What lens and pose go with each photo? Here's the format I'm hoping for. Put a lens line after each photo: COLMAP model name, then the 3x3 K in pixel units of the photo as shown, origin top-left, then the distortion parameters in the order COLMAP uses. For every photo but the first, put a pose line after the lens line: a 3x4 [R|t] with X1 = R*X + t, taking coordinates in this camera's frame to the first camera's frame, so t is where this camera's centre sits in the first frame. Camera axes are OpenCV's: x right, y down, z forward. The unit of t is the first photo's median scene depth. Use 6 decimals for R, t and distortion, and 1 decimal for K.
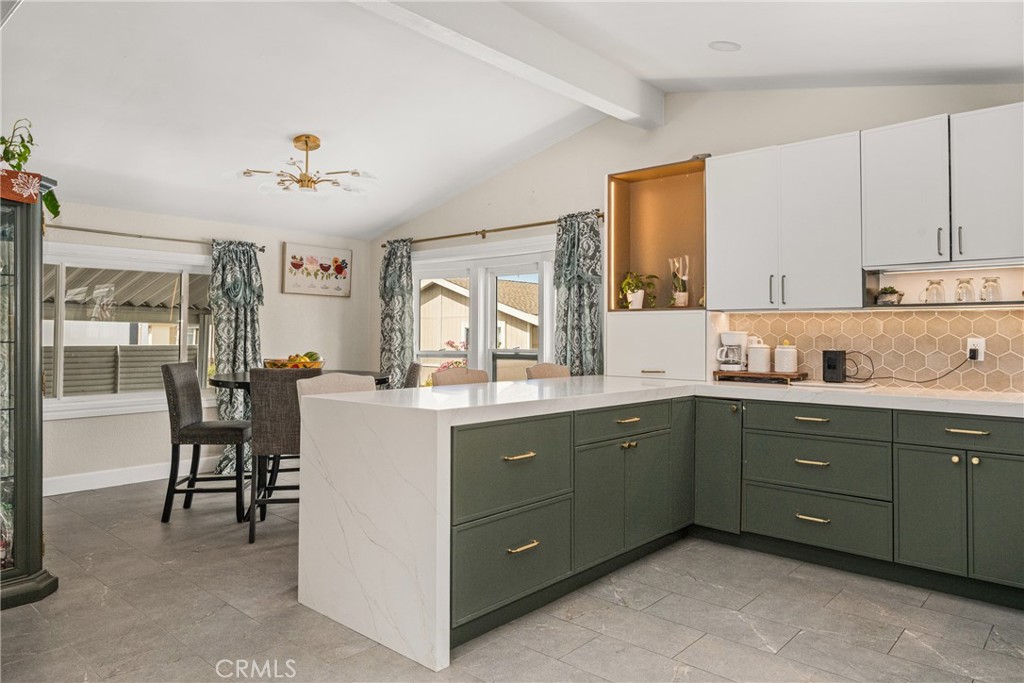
lens RADIAL K [[610.1, 0, 518.3], [0, 610.1, 323.3], [0, 0, 1]] dist [-0.027396, 0.001872]
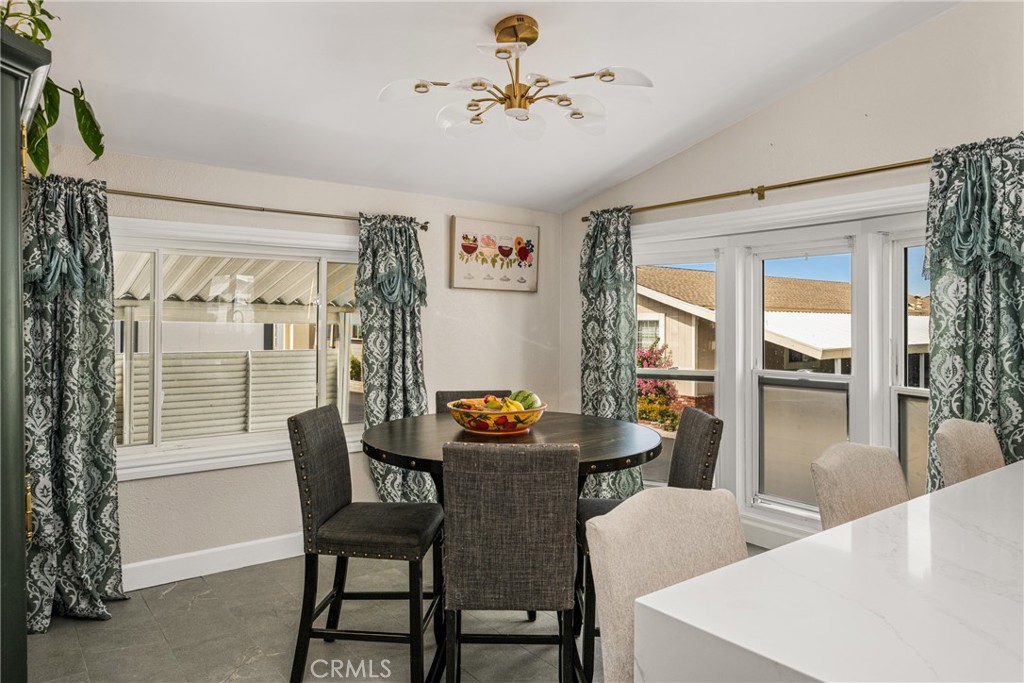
lens RADIAL K [[664.7, 0, 533.1], [0, 664.7, 327.2], [0, 0, 1]] dist [-0.025256, 0.003197]
pose [[0.980719, 0.002391, -0.195409, -0.151813], [0.001471, 0.999806, 0.019618, -0.020345], [0.195418, -0.019527, 0.980526, 0.274376]]
